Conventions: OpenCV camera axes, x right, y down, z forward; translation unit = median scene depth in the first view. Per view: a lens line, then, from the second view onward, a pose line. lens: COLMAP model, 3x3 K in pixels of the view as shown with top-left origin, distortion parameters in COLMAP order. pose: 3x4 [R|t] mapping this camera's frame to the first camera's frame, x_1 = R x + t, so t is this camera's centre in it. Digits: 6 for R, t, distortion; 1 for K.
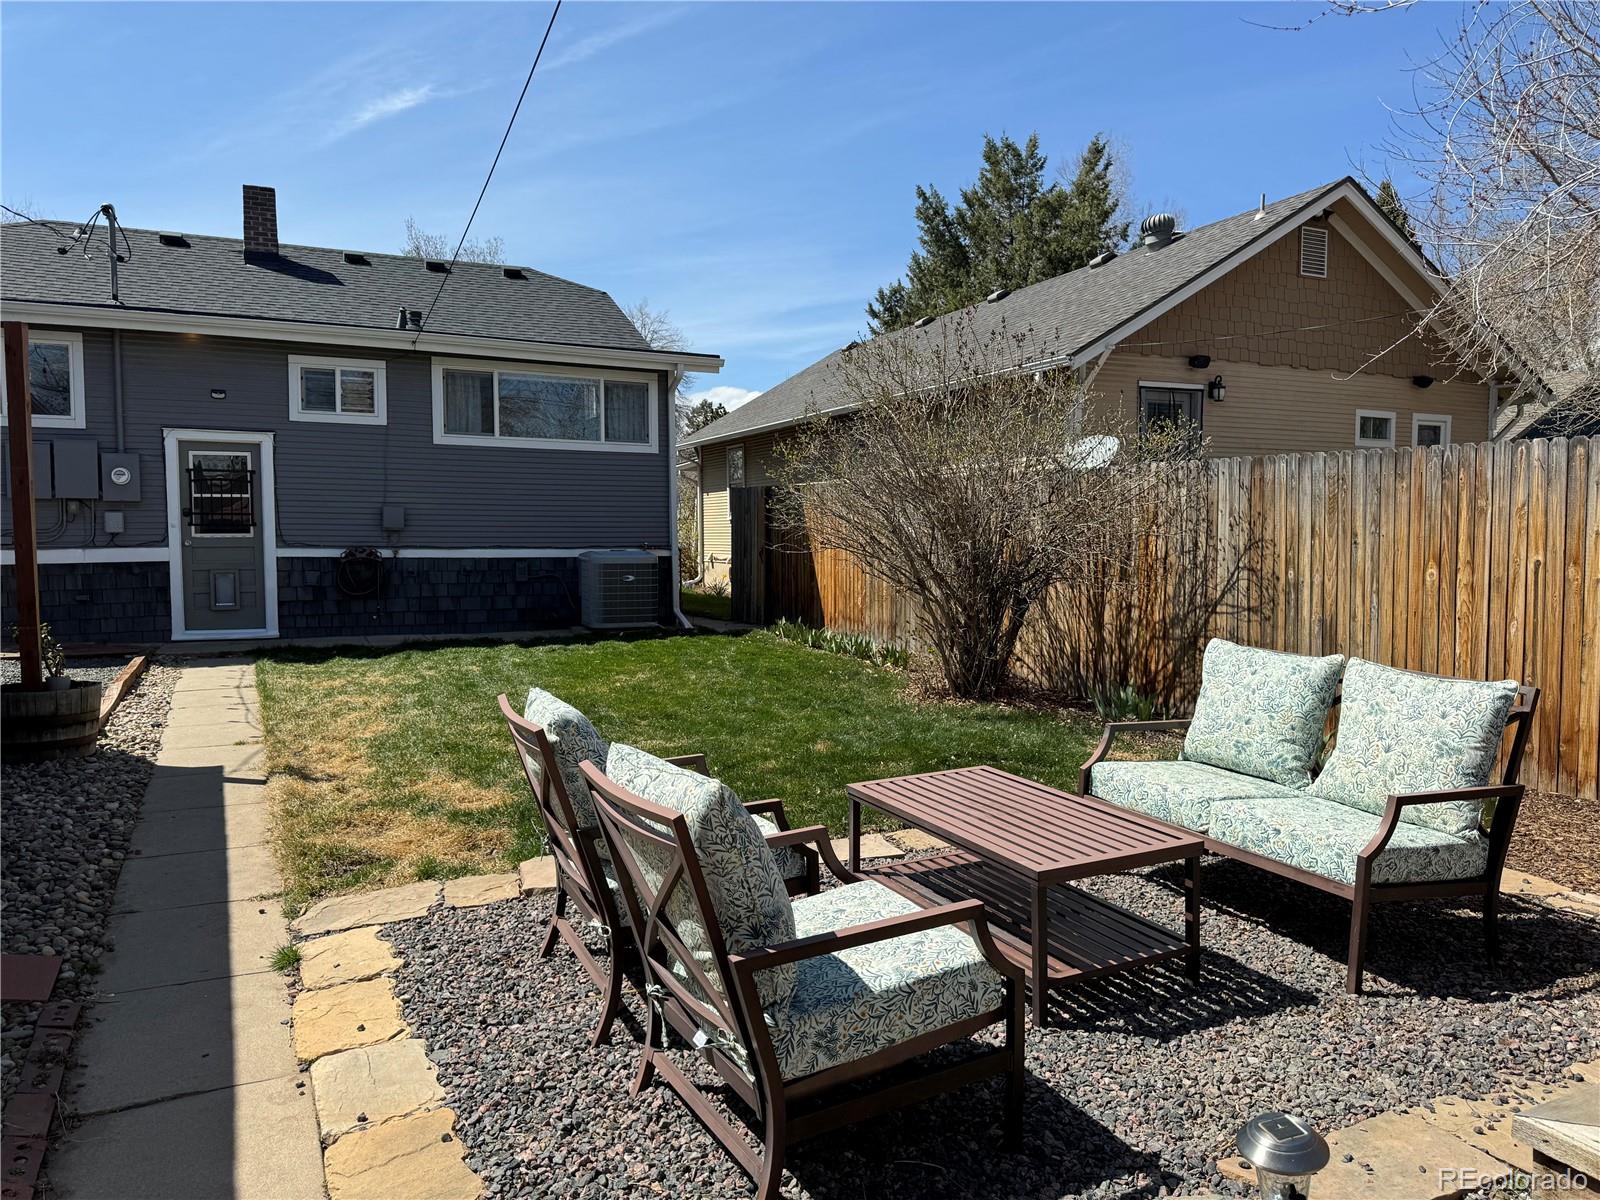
lens RADIAL K [[1102.2, 0, 800.0], [0, 1102.2, 600.0], [0, 0, 1]] dist [0.058705, -0.117728]
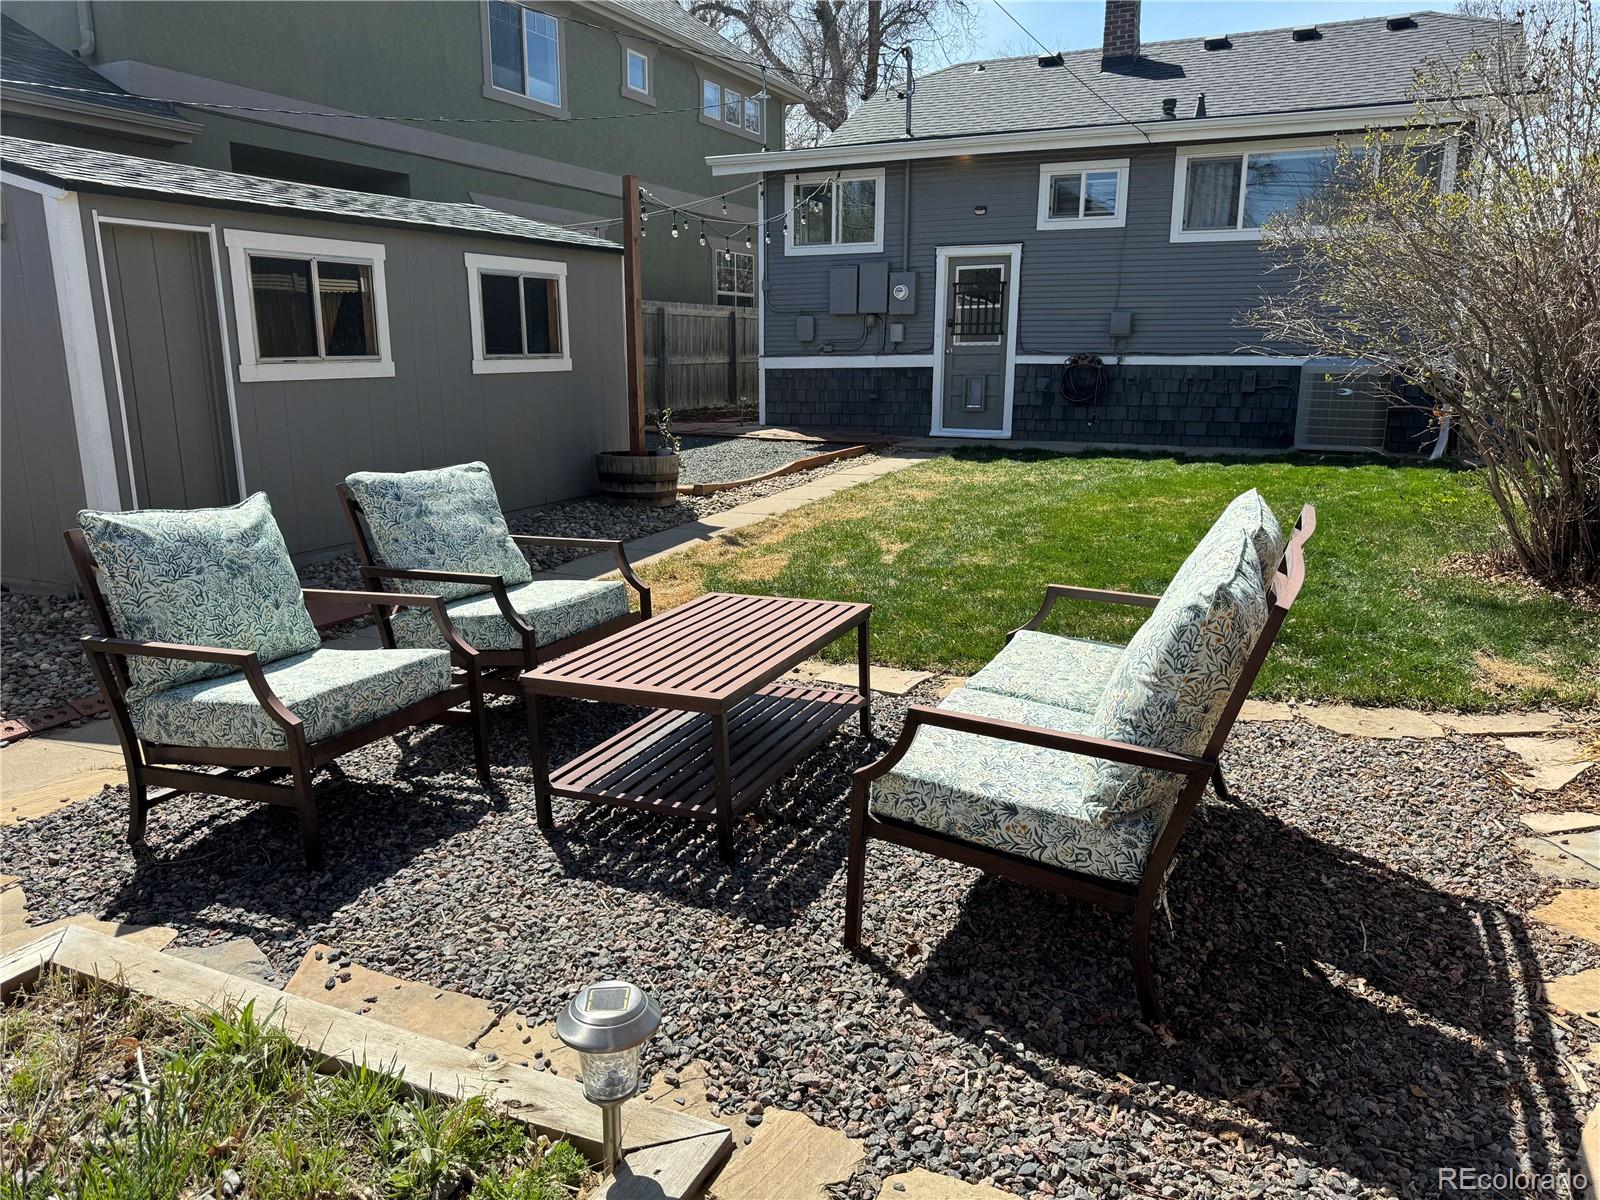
lens RADIAL K [[1124.4, 0, 800.0], [0, 1124.4, 600.0], [0, 0, 1]] dist [0.041190, -0.135284]
pose [[0.628979, 0.165295, -0.759647, 0.267565], [-0.038442, 0.982553, 0.181968, -0.004167], [0.776472, -0.085251, 0.624359, 0.133506]]
